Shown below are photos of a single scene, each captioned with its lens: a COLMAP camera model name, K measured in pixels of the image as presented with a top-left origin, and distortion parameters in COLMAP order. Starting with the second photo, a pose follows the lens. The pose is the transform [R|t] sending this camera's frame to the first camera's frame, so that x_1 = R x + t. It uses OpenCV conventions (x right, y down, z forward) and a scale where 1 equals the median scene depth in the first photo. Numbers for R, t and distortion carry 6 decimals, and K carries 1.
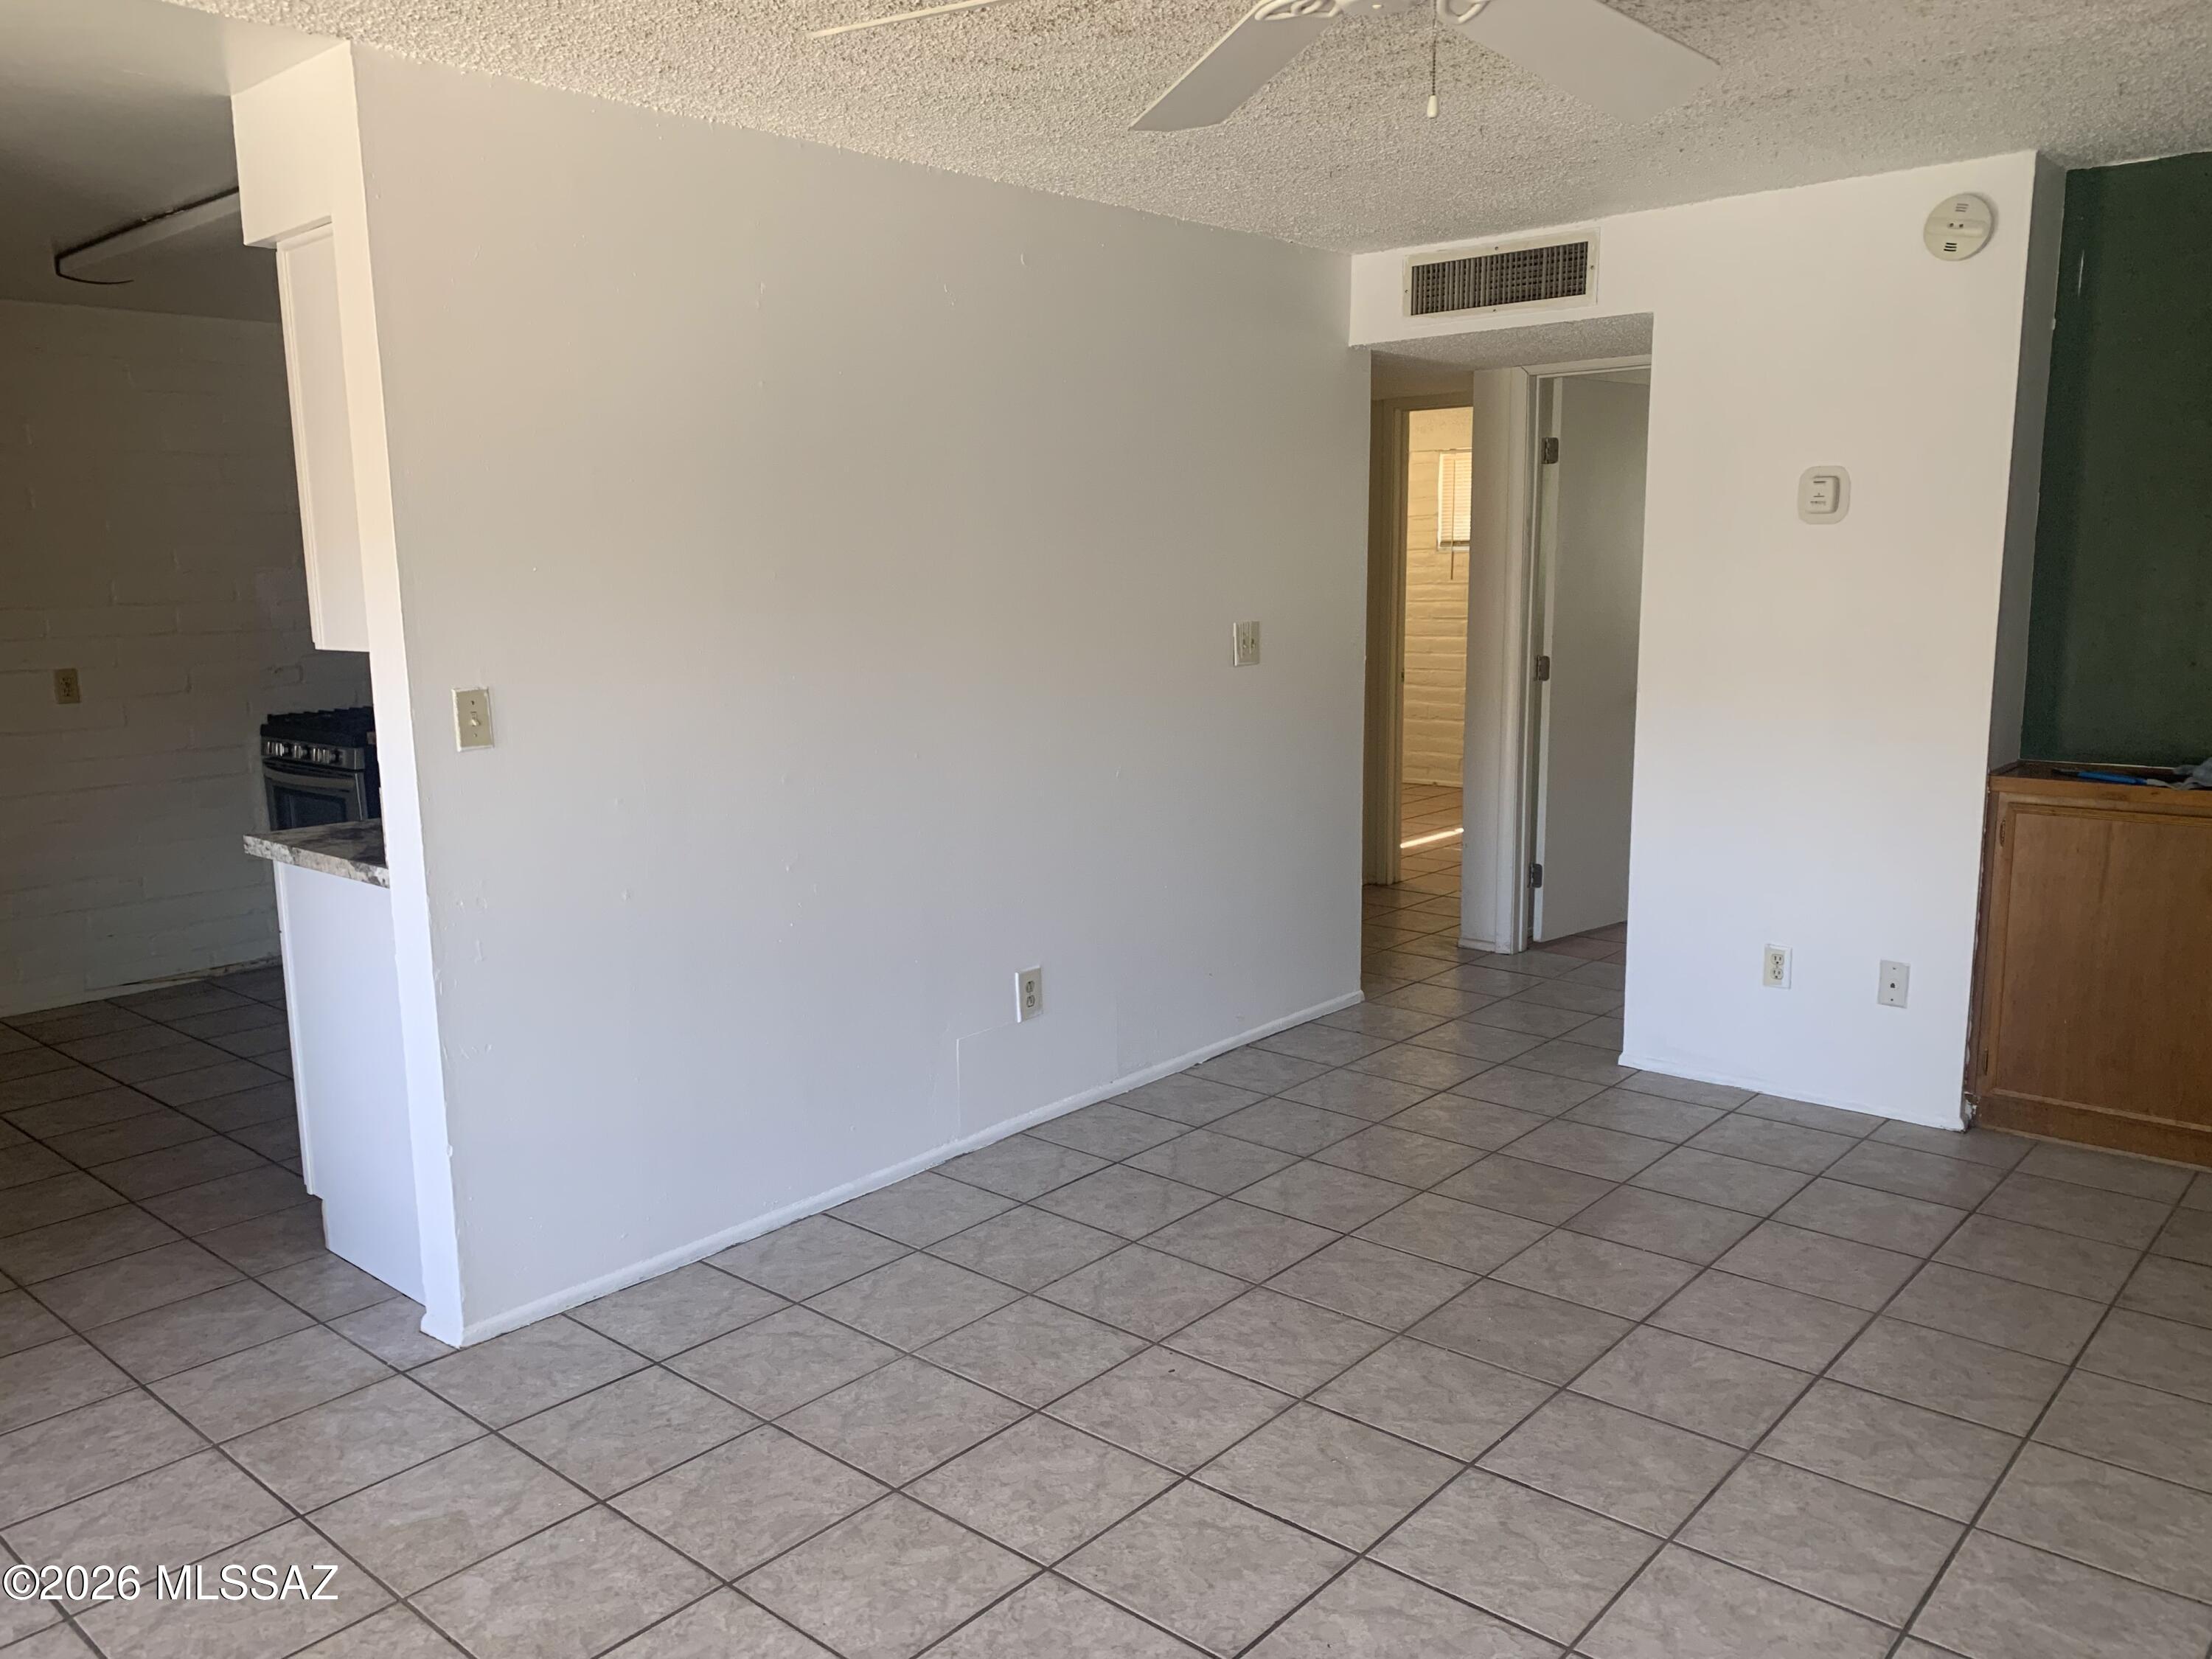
lens RADIAL K [[1688.9, 0, 1065.9], [0, 1688.9, 832.6], [0, 0, 1]] dist [0.003558, 0.000239]
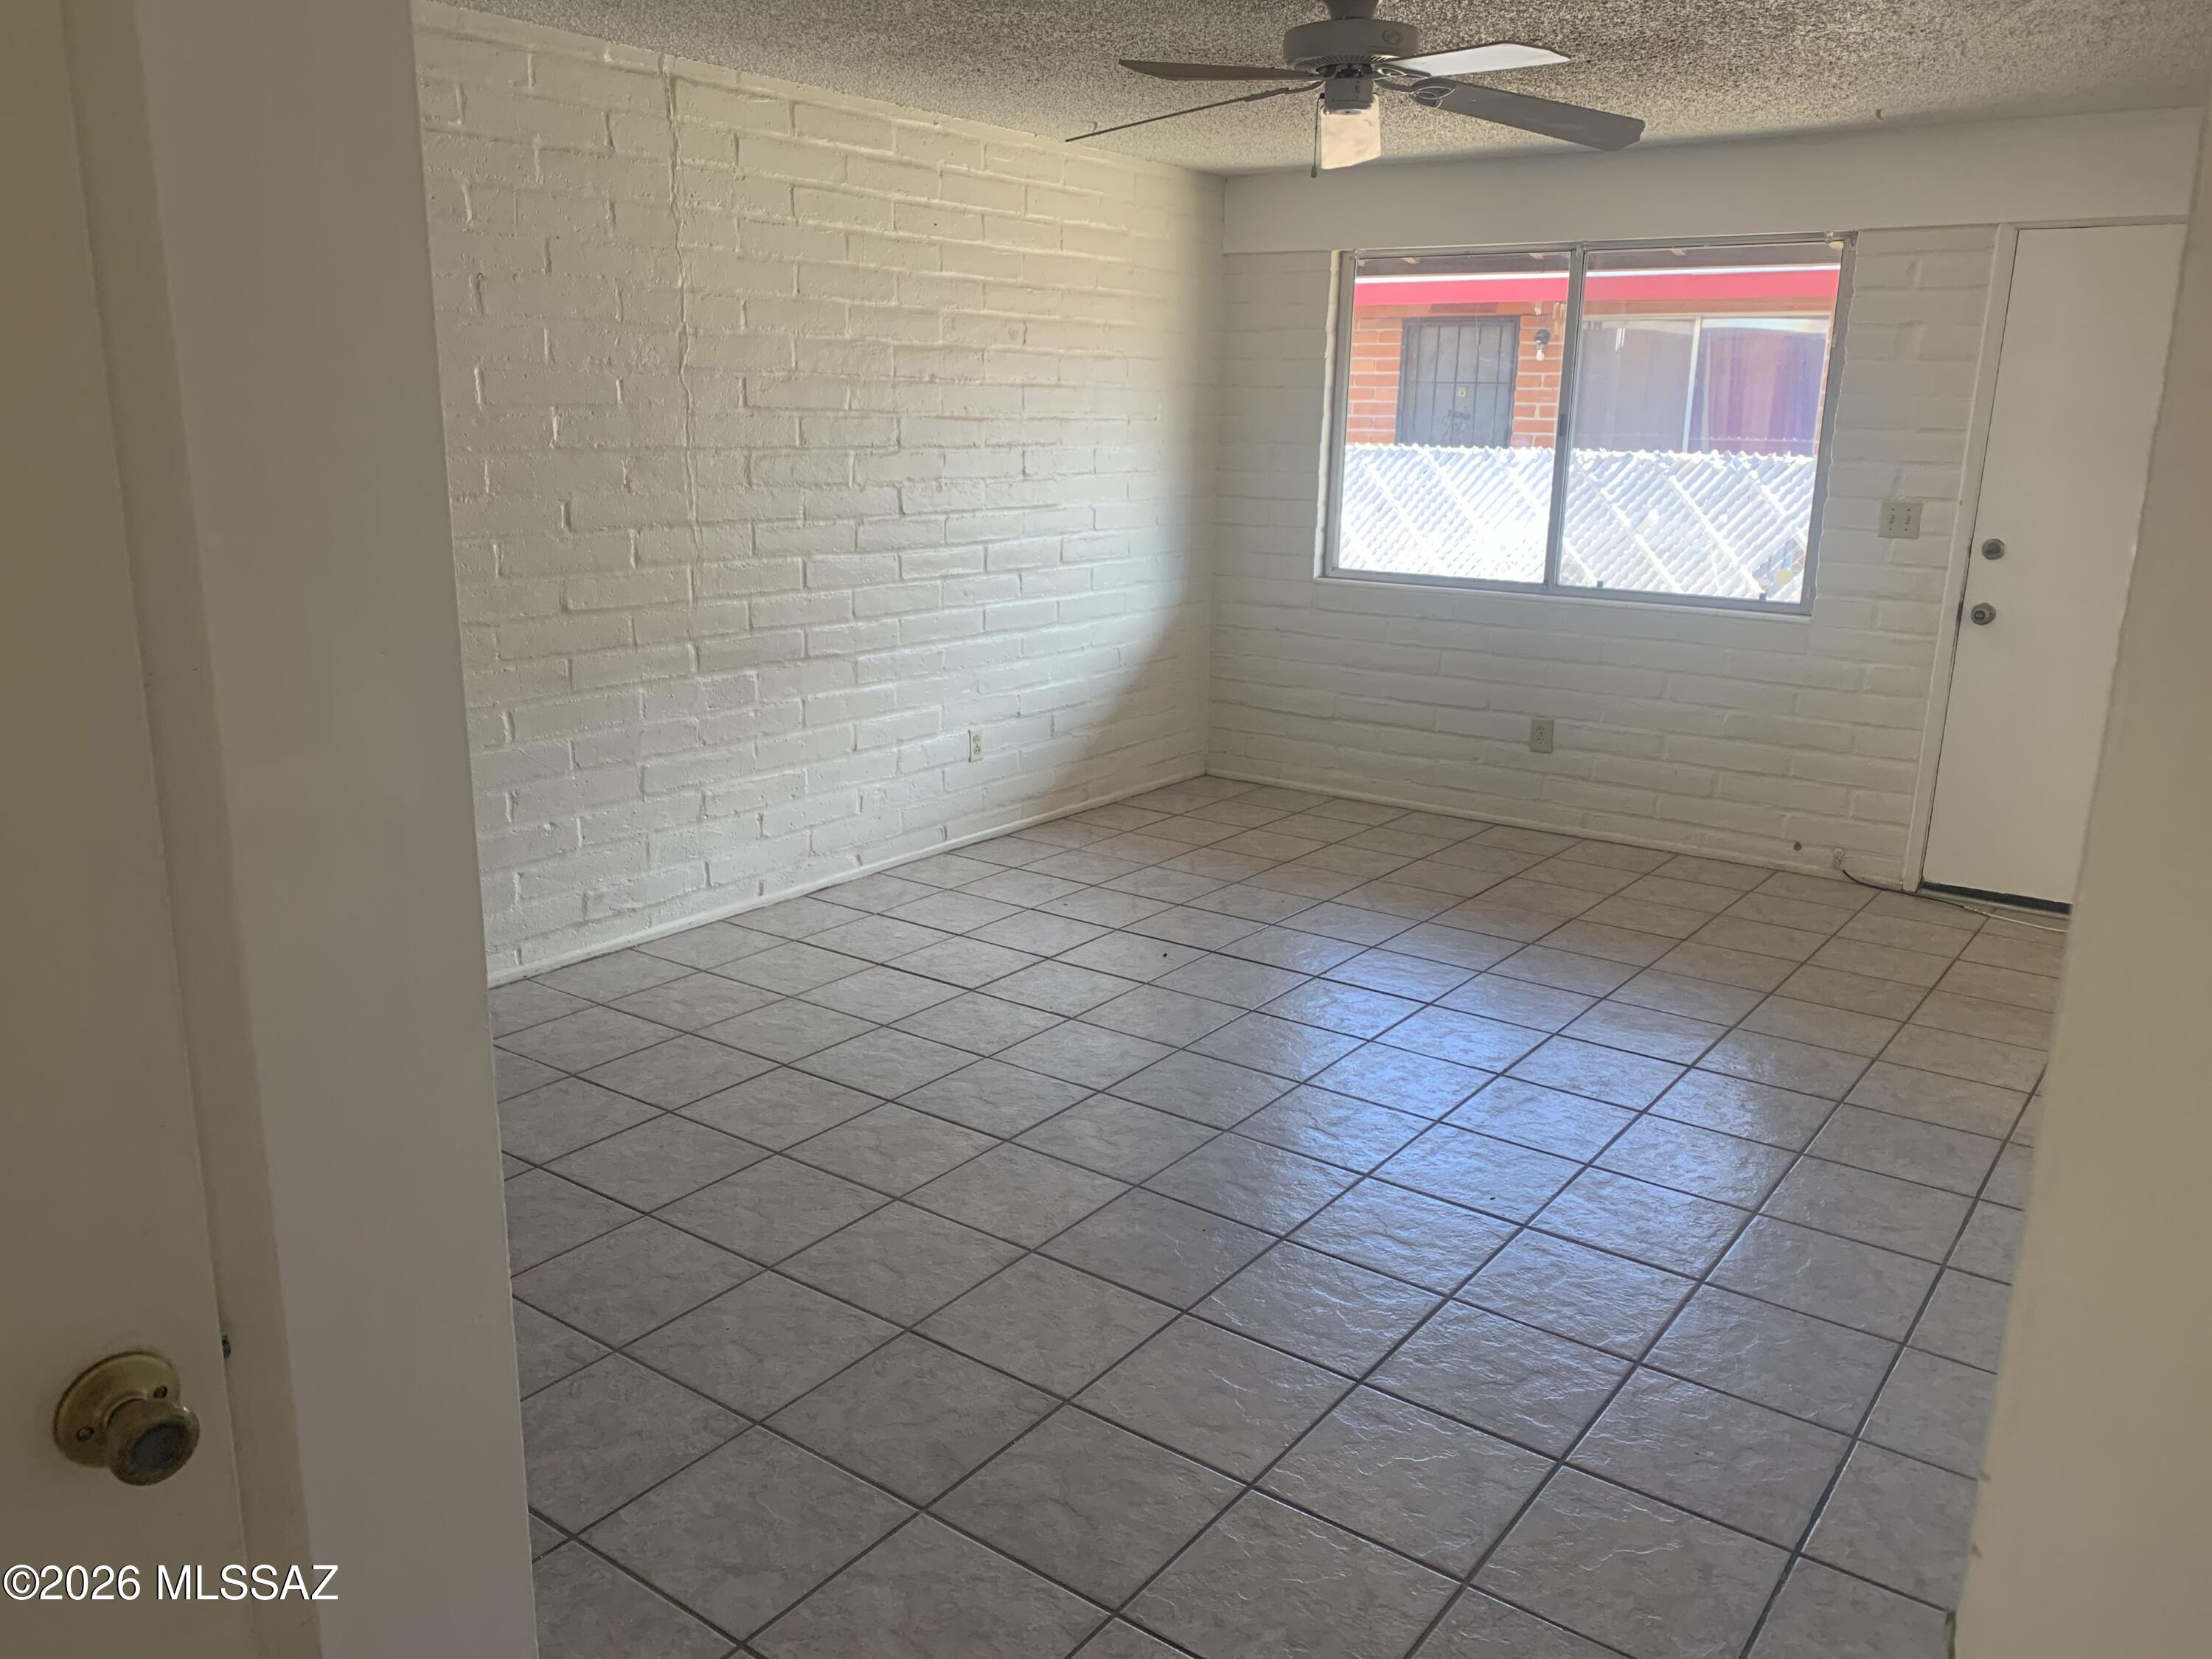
lens RADIAL K [[1706.3, 0, 1108.6], [0, 1706.3, 786.4], [0, 0, 1]] dist [0.204457, -0.422763]
pose [[-0.993734, 0.026078, -0.108684, 0.424770], [-0.016888, 0.926204, 0.376644, -0.337017], [0.110485, 0.376119, -0.919960, 1.928949]]
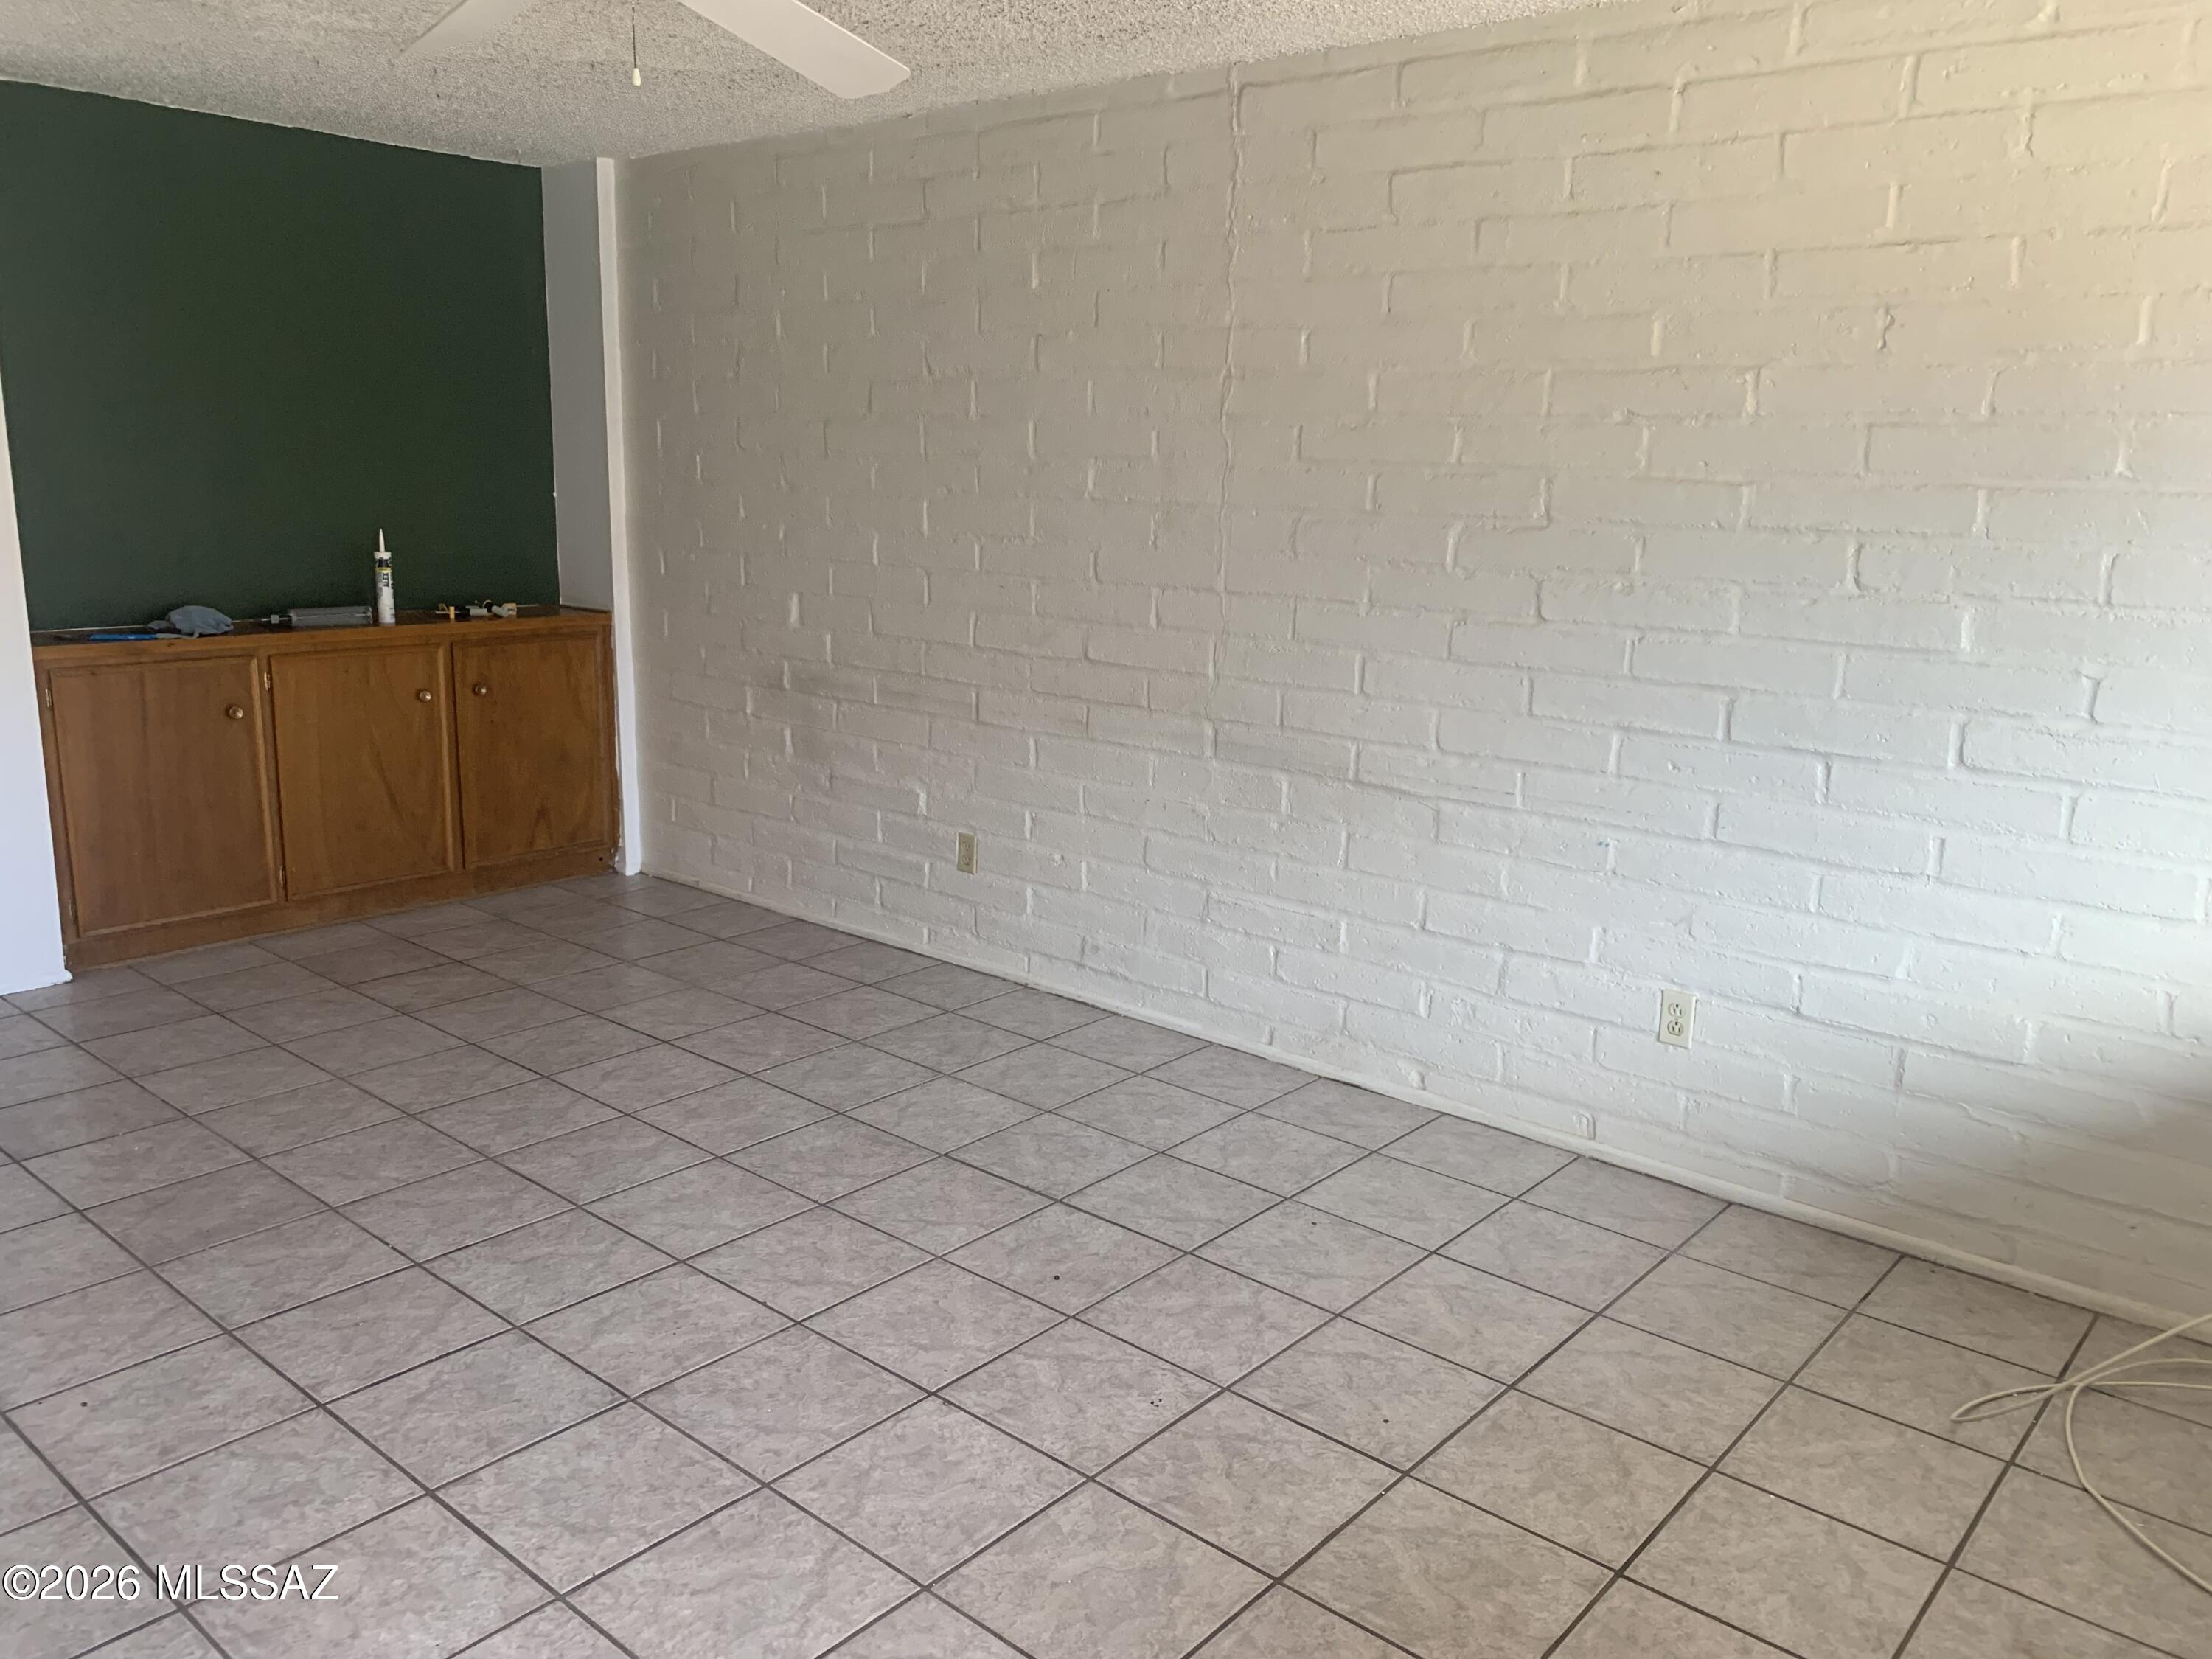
lens RADIAL K [[1671.1, 0, 1106.0], [0, 1671.1, 829.5], [0, 0, 1]] dist [0.045105, -0.064440]
pose [[-0.027351, -0.198501, 0.979719, -0.729578], [0.139038, 0.969804, 0.200373, -0.055653], [-0.989909, 0.141699, 0.001074, 0.467730]]
